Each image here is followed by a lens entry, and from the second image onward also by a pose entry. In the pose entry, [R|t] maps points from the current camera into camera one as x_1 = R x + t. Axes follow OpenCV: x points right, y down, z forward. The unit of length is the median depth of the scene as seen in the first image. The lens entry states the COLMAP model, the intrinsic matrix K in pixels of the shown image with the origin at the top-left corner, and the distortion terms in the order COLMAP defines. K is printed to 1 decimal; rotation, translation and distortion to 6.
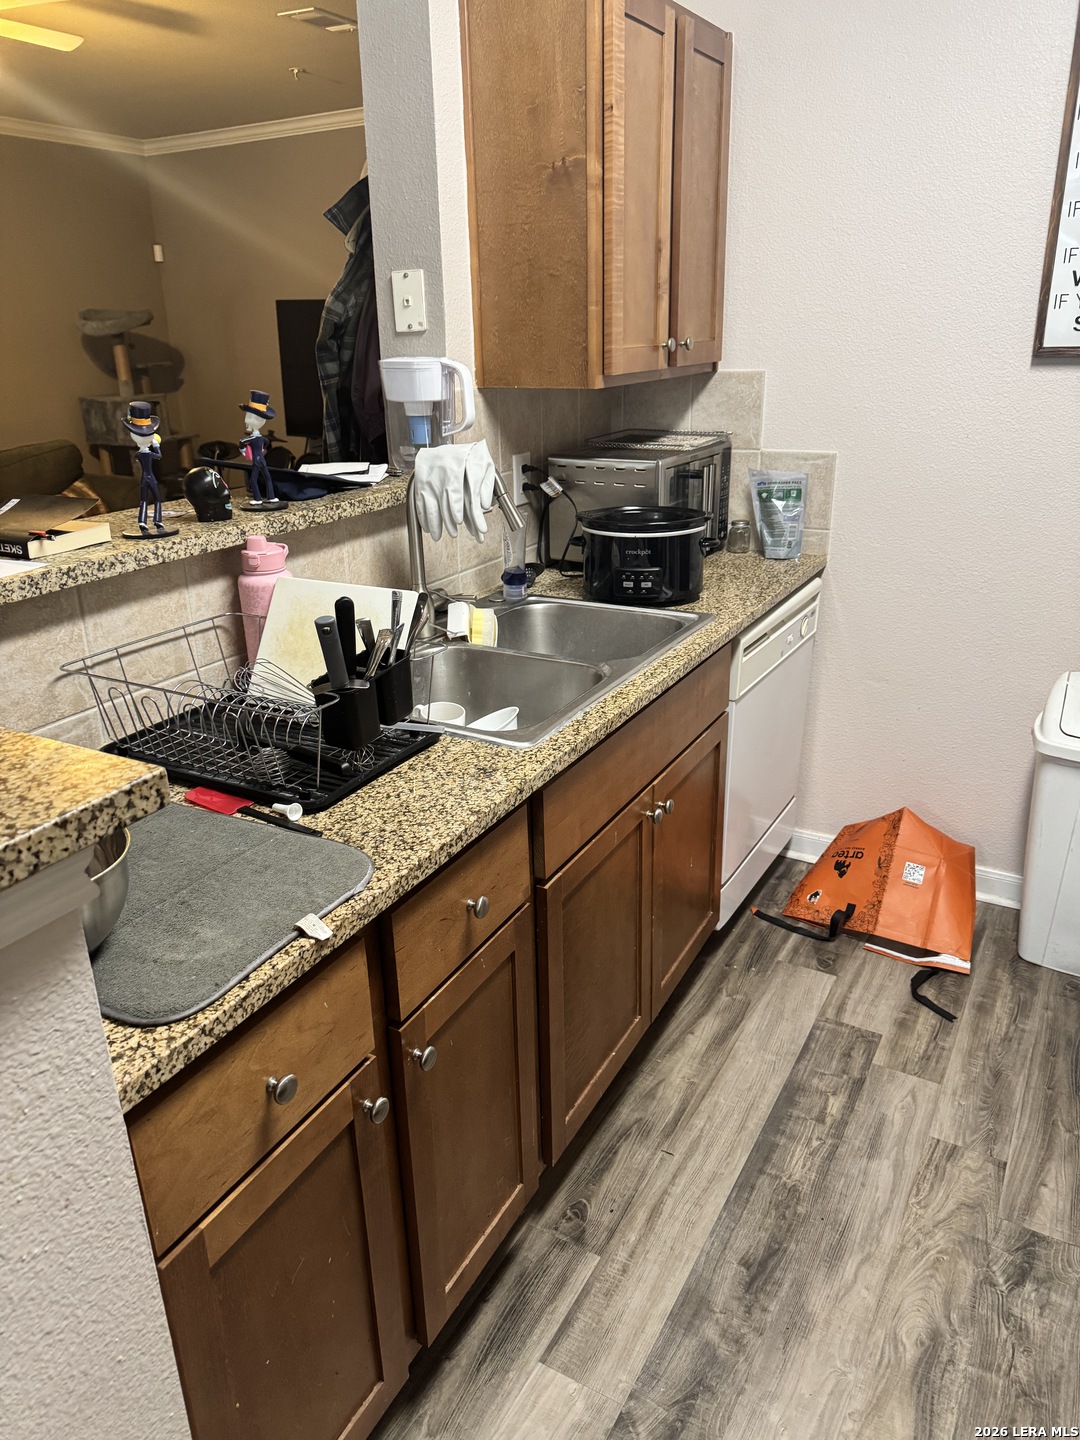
lens RADIAL K [[1030.4, 0, 543.5], [0, 1030.4, 729.6], [0, 0, 1]] dist [0.024806, -0.026429]
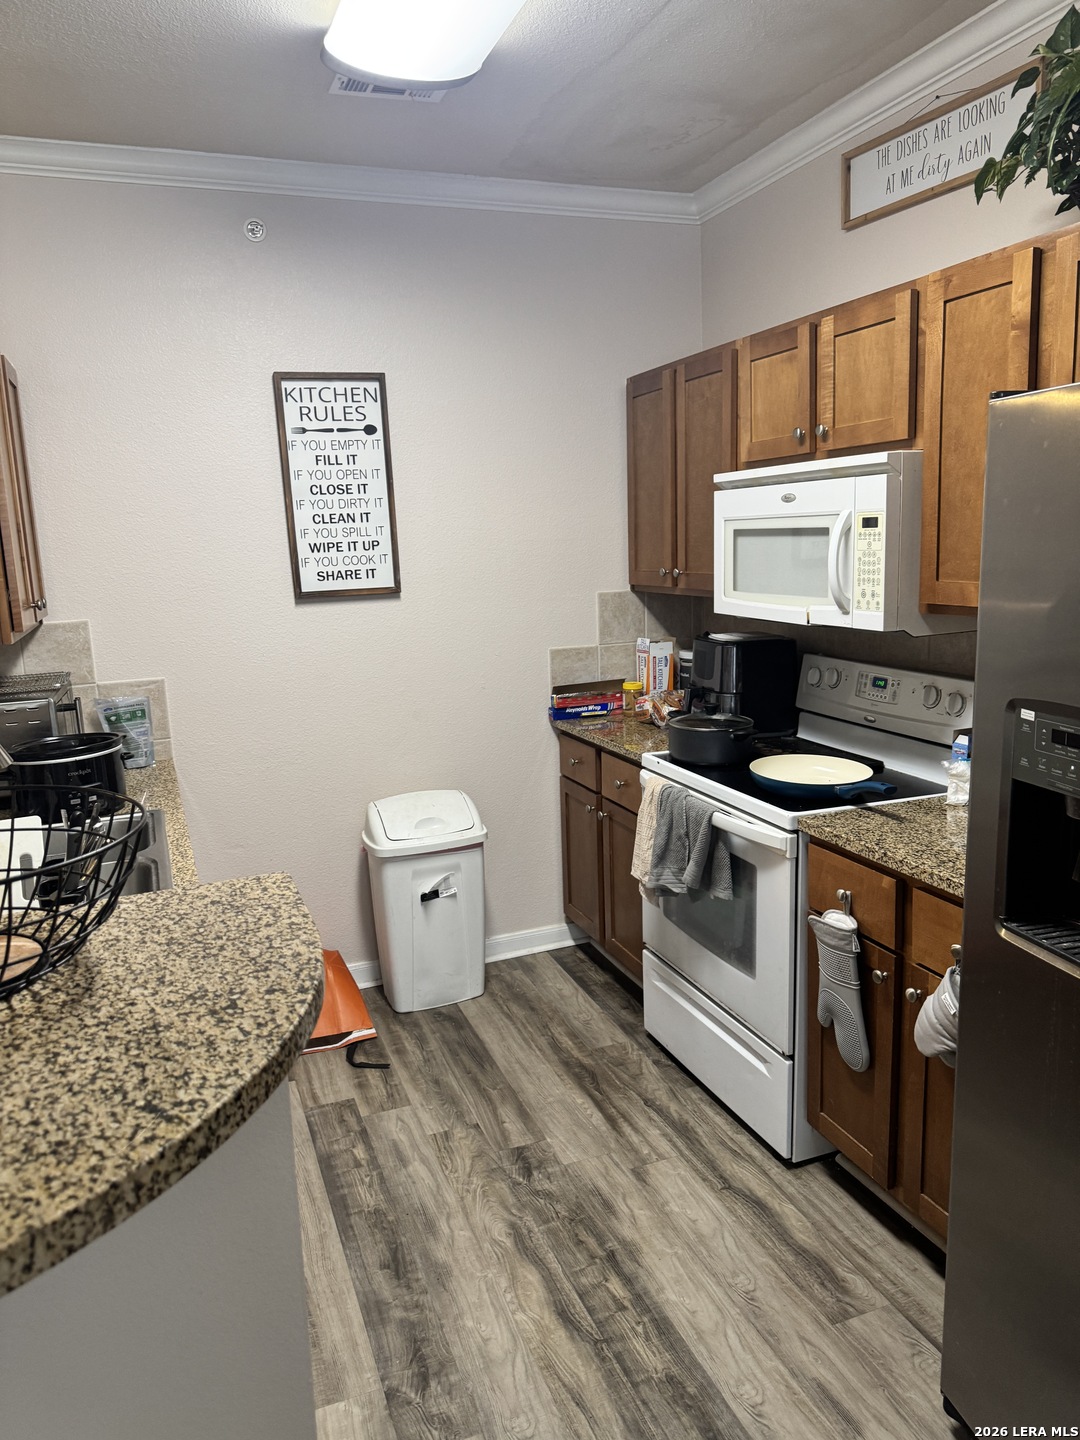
lens RADIAL K [[1030.4, 0, 532.9], [0, 1030.4, 719.4], [0, 0, 1]] dist [0.024806, -0.026429]
pose [[0.640686, -0.141930, 0.754571, -0.429011], [0.308204, 0.947654, -0.083440, 0.024291], [-0.703230, 0.286020, 0.650892, -0.128074]]
